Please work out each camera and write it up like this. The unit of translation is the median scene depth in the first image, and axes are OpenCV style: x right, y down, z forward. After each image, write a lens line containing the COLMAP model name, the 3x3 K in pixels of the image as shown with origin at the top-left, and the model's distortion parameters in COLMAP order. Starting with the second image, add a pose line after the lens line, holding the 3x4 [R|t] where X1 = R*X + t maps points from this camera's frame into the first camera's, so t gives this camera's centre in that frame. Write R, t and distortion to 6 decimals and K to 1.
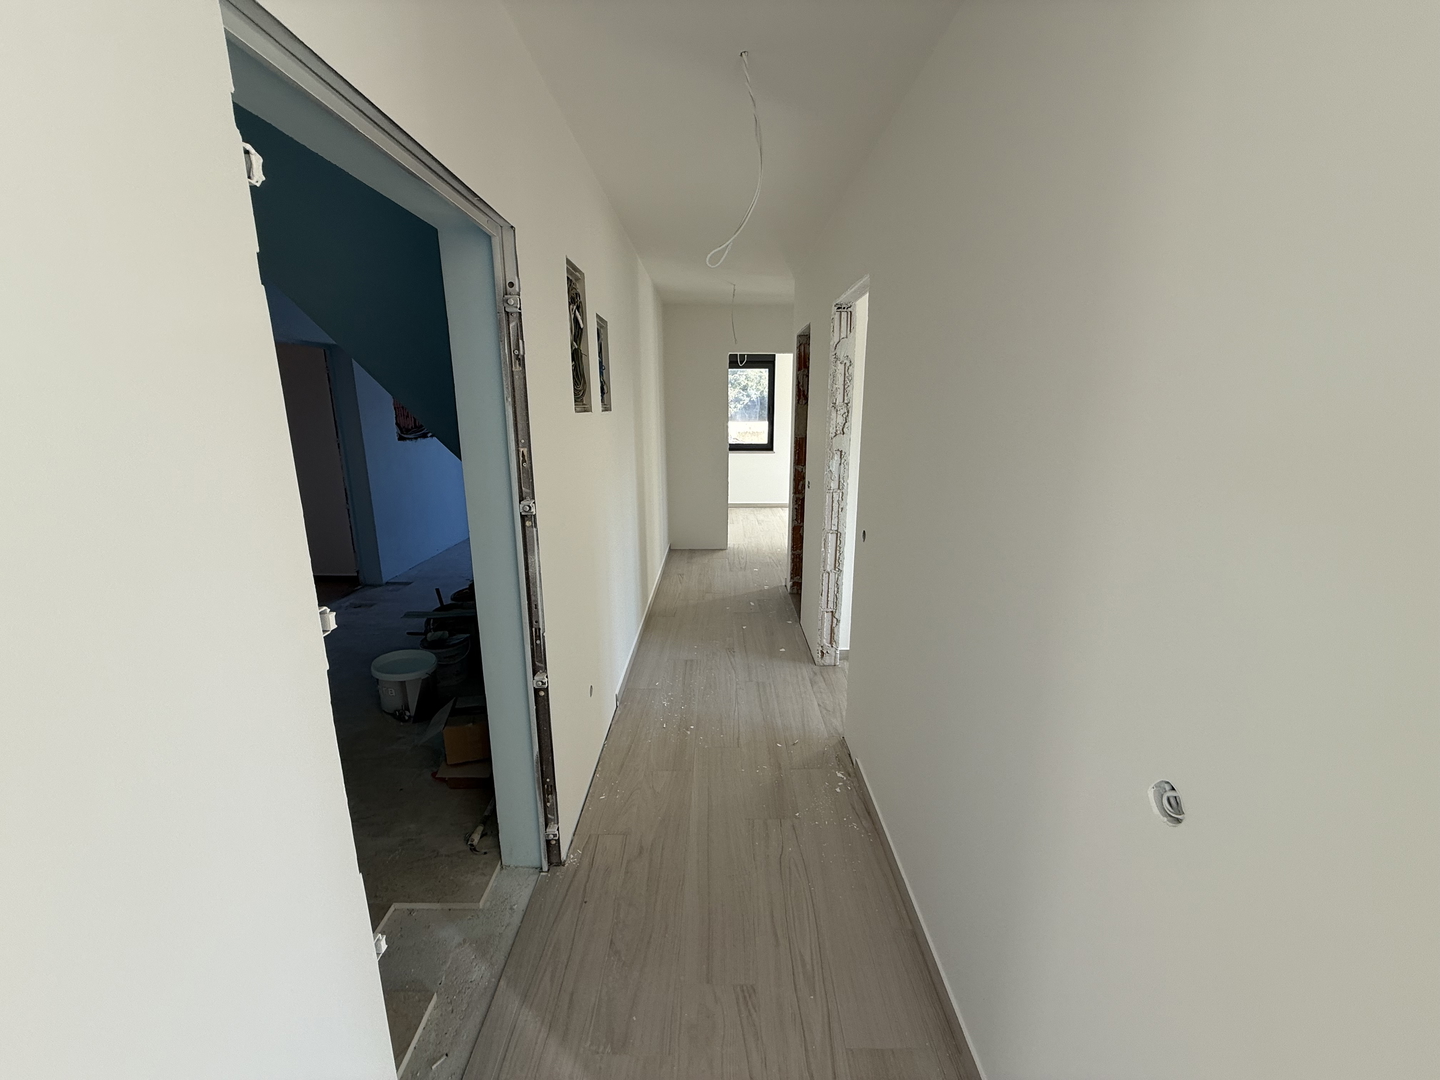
lens RADIAL K [[572.1, 0, 715.6], [0, 572.1, 537.9], [0, 0, 1]] dist [0.000415, -0.000502]
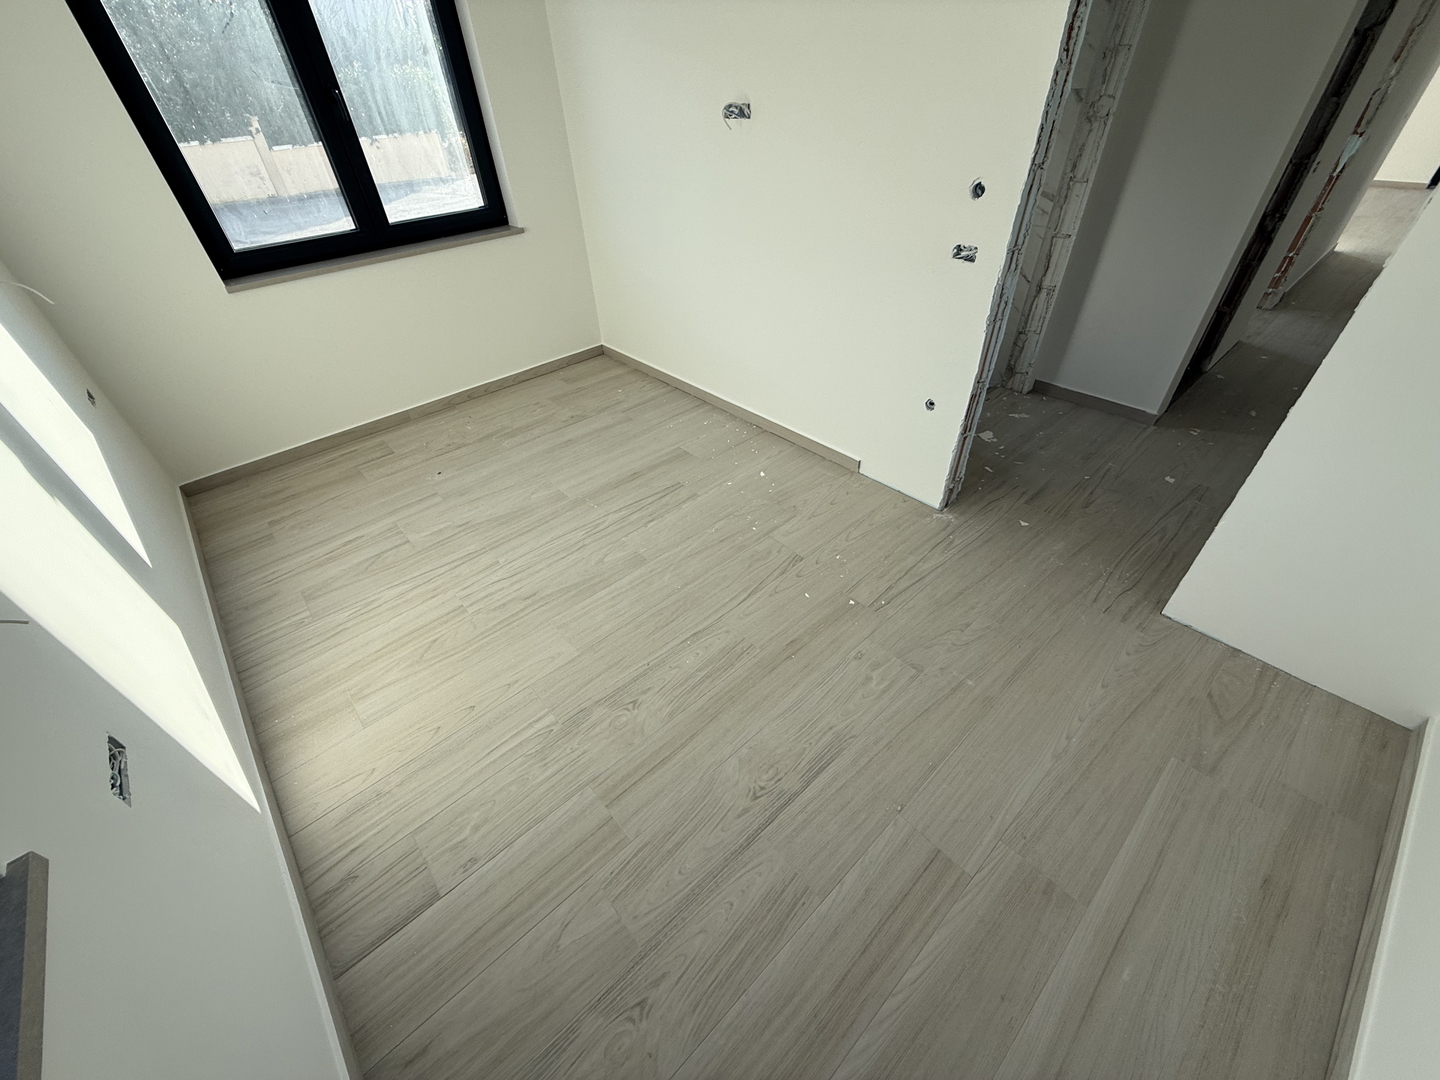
lens RADIAL K [[572.1, 0, 715.6], [0, 572.1, 537.9], [0, 0, 1]] dist [0.000415, -0.000502]
pose [[-0.670554, -0.448103, 0.591237, 0.031211], [0.212189, 0.647821, 0.731644, -0.513775], [-0.710868, 0.616061, -0.339317, 2.196378]]
